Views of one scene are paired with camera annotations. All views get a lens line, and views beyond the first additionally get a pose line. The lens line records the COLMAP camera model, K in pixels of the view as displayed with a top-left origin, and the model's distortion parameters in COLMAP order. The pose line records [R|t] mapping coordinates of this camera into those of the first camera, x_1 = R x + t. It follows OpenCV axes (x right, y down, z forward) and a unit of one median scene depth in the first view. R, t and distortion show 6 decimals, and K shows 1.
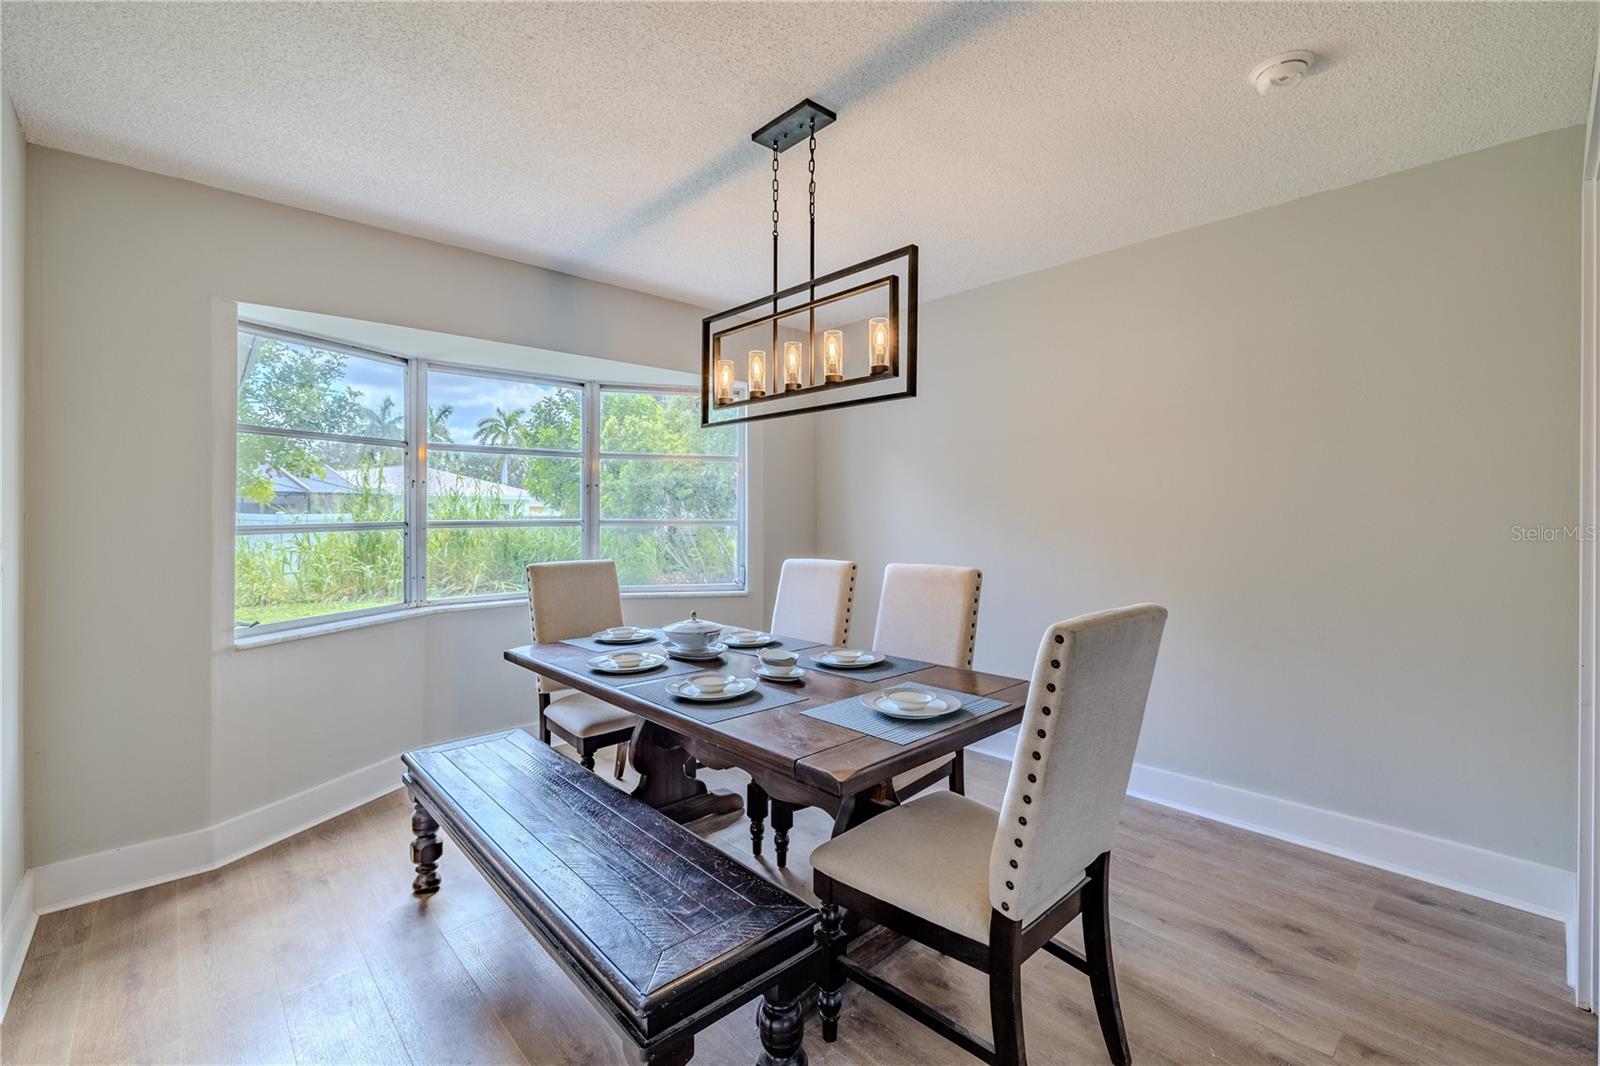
lens RADIAL K [[671.8, 0, 803.3], [0, 671.8, 522.2], [0, 0, 1]] dist [0.003273, 0.000158]
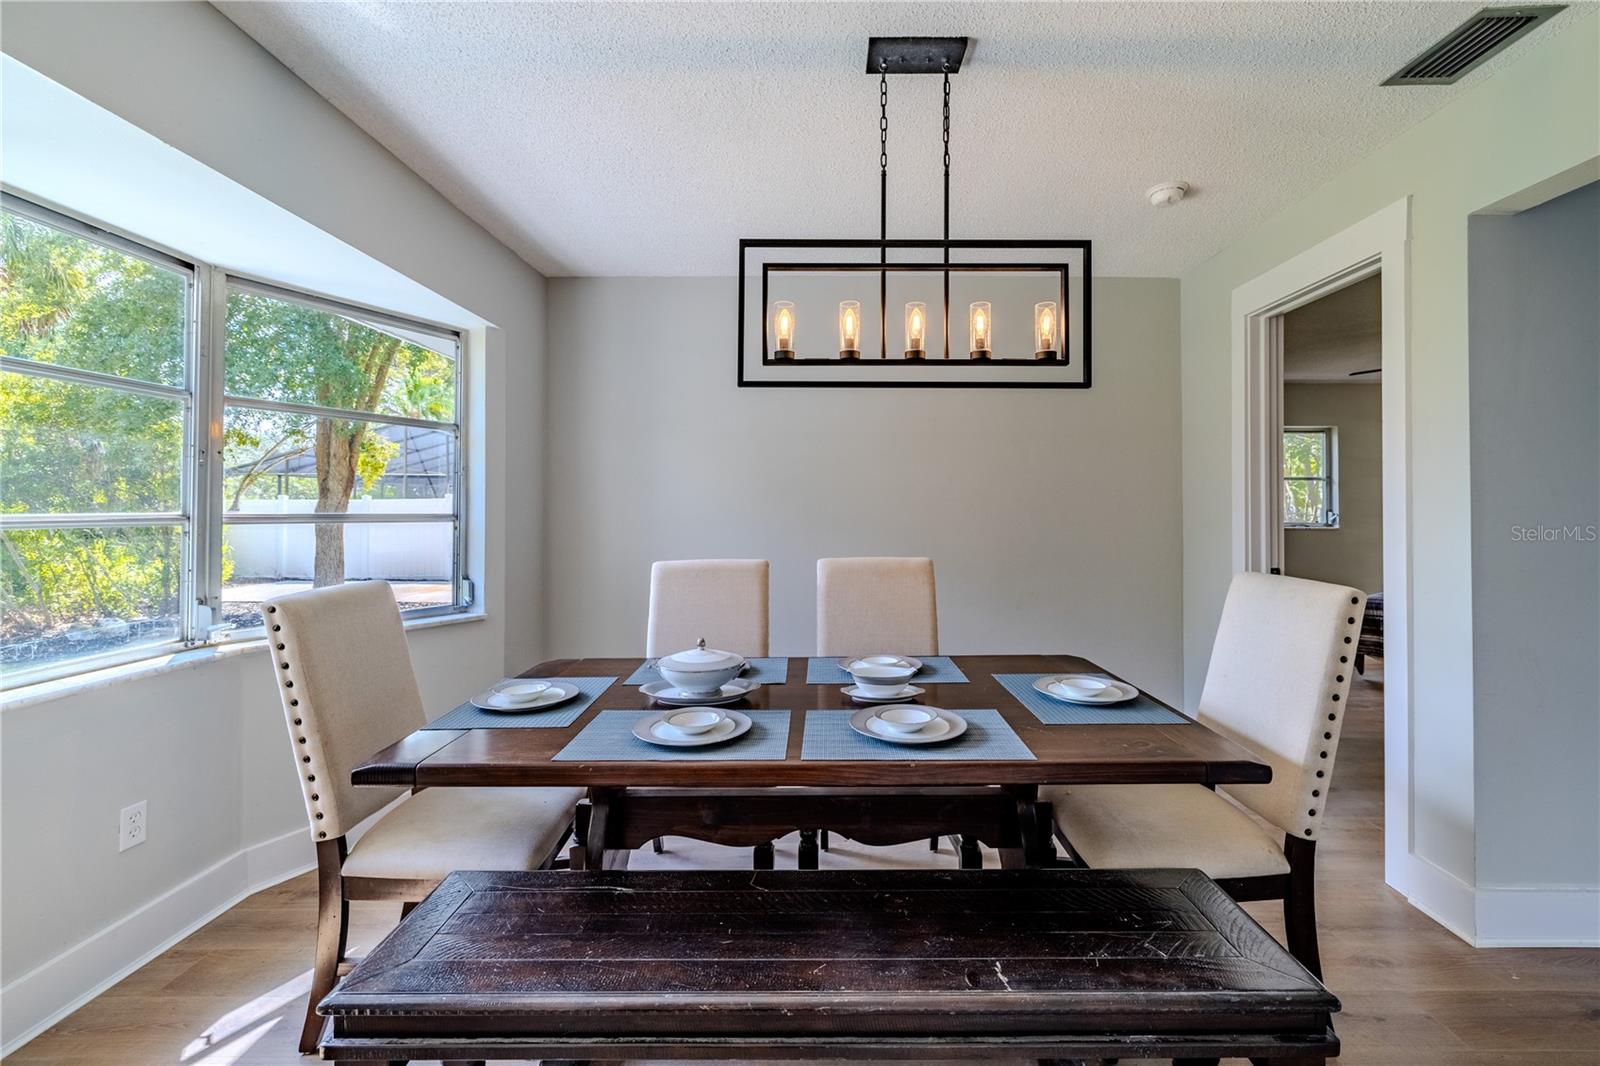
lens RADIAL K [[658.9, 0, 805.9], [0, 658.9, 508.6], [0, 0, 1]] dist [-0.001594, -0.000105]
pose [[0.690466, 0.000208, 0.723364, -0.780055], [0.008692, 0.999925, -0.008584, 0.001645], [-0.723312, 0.012214, 0.690413, 0.563649]]
